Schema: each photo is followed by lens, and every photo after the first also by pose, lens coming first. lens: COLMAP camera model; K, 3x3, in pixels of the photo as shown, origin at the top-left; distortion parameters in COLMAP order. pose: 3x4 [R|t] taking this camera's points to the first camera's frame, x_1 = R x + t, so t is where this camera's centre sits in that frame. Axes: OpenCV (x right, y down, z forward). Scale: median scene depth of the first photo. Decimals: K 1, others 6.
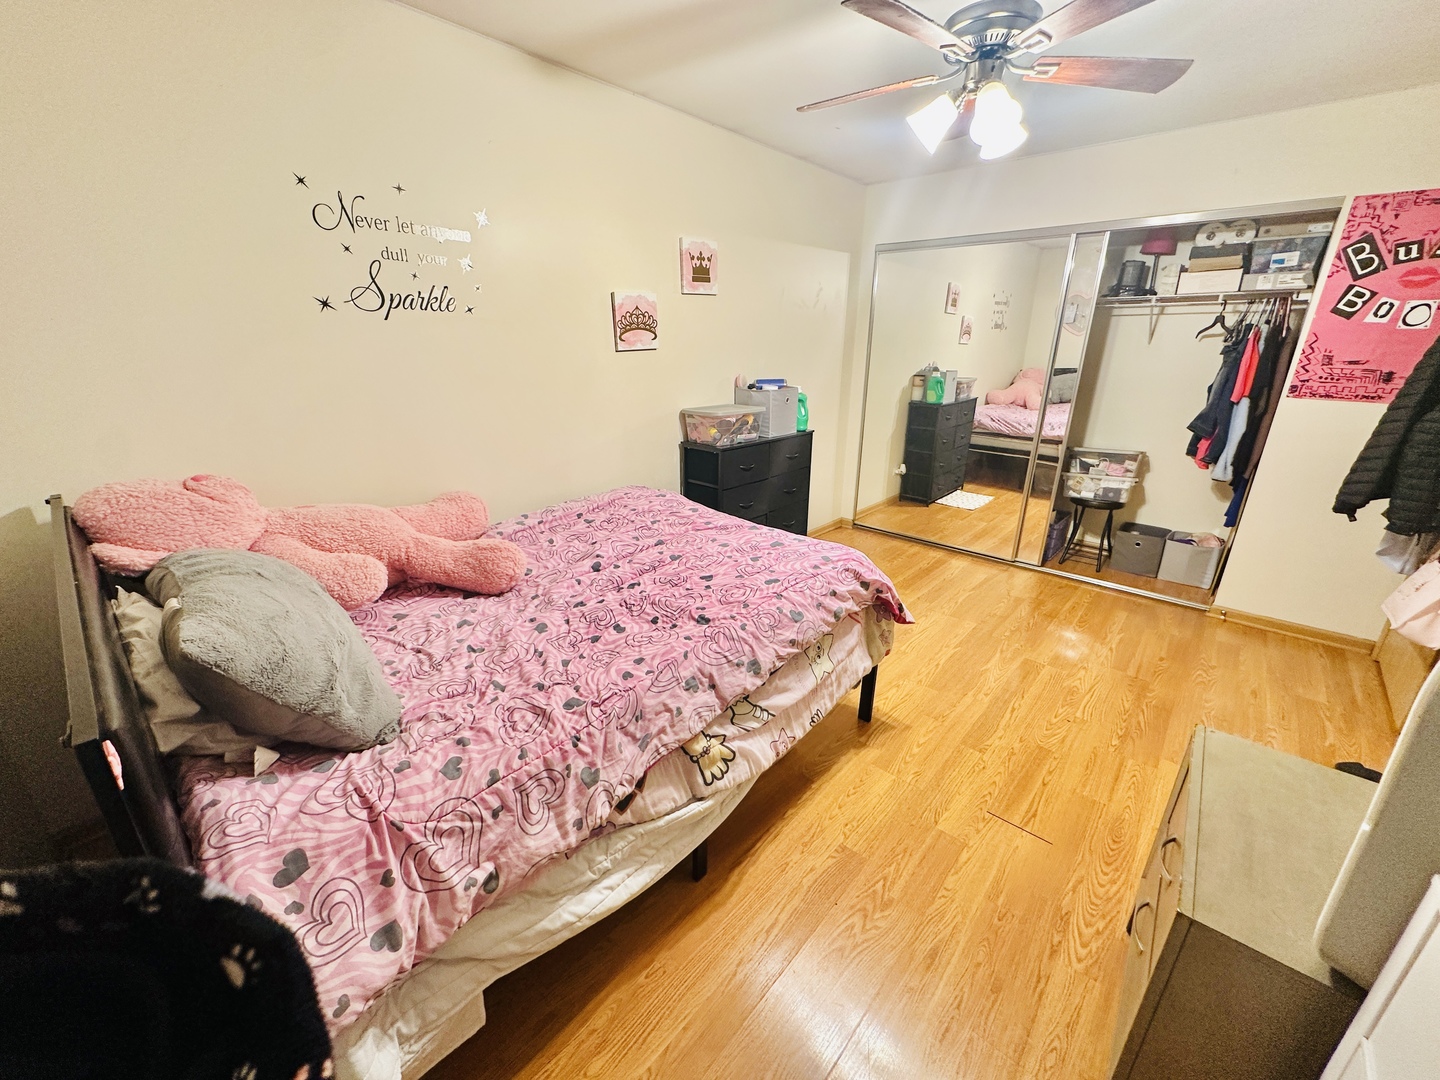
lens RADIAL K [[574.0, 0, 719.6], [0, 574.0, 540.0], [0, 0, 1]] dist [-0.004313, 0.000625]
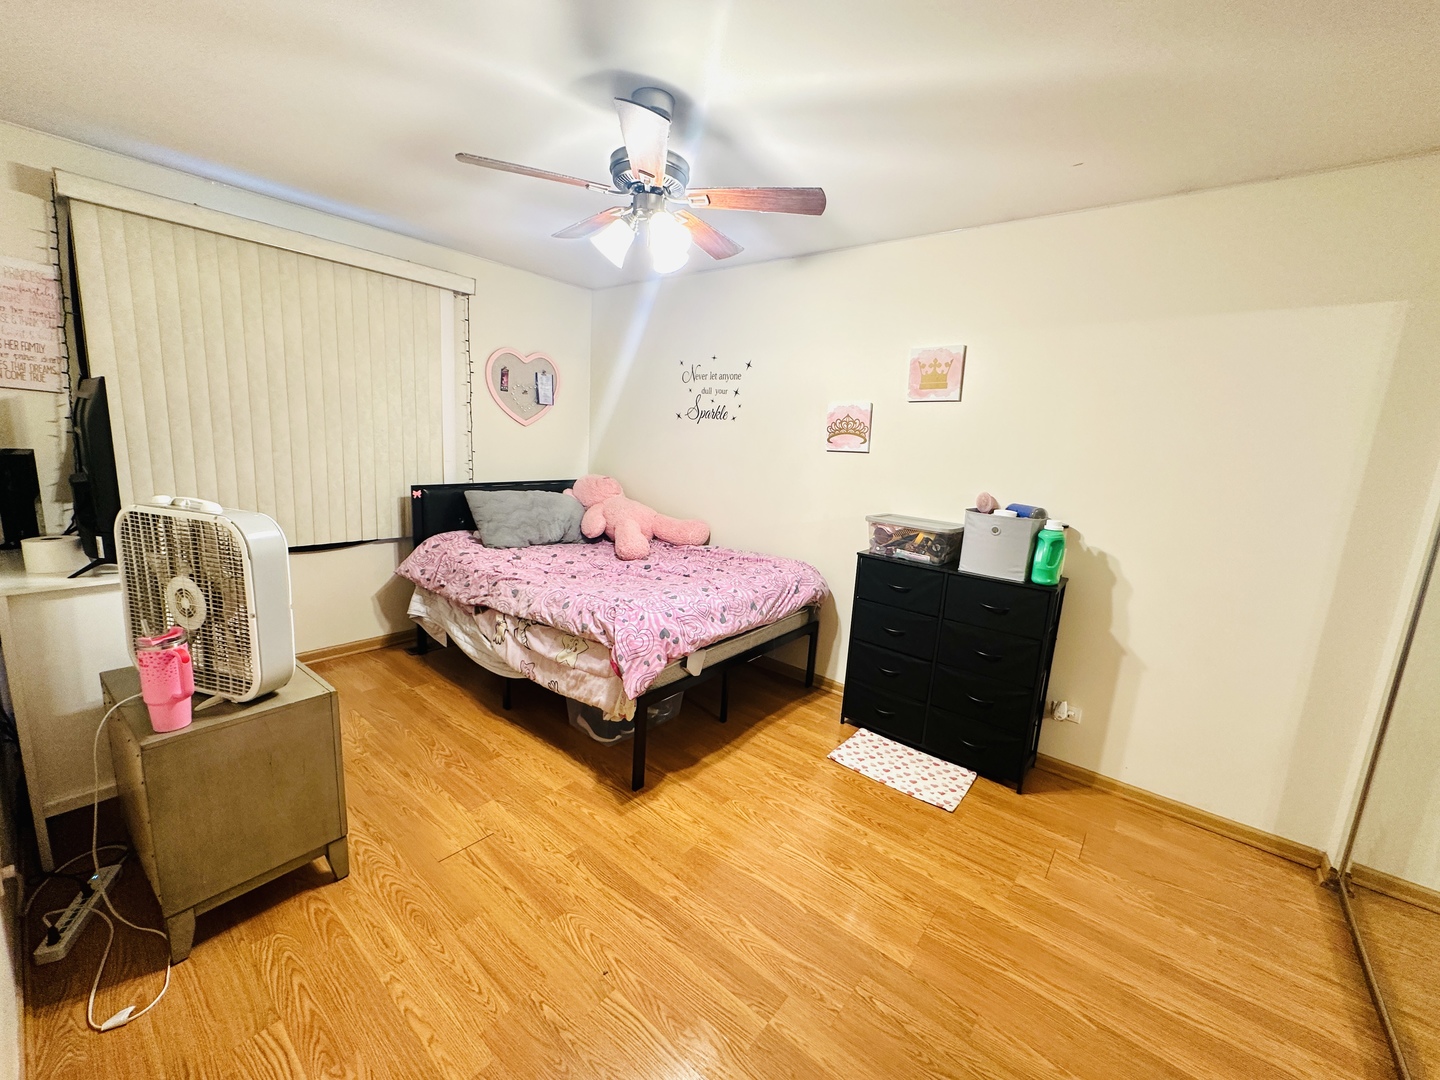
lens RADIAL K [[574.0, 0, 719.8], [0, 574.0, 540.3], [0, 0, 1]] dist [-0.004313, 0.000625]
pose [[0.056583, 0.174565, -0.983019, 1.125153], [-0.390876, 0.909876, 0.139077, -0.268803], [0.918703, 0.376369, 0.119716, 0.813128]]
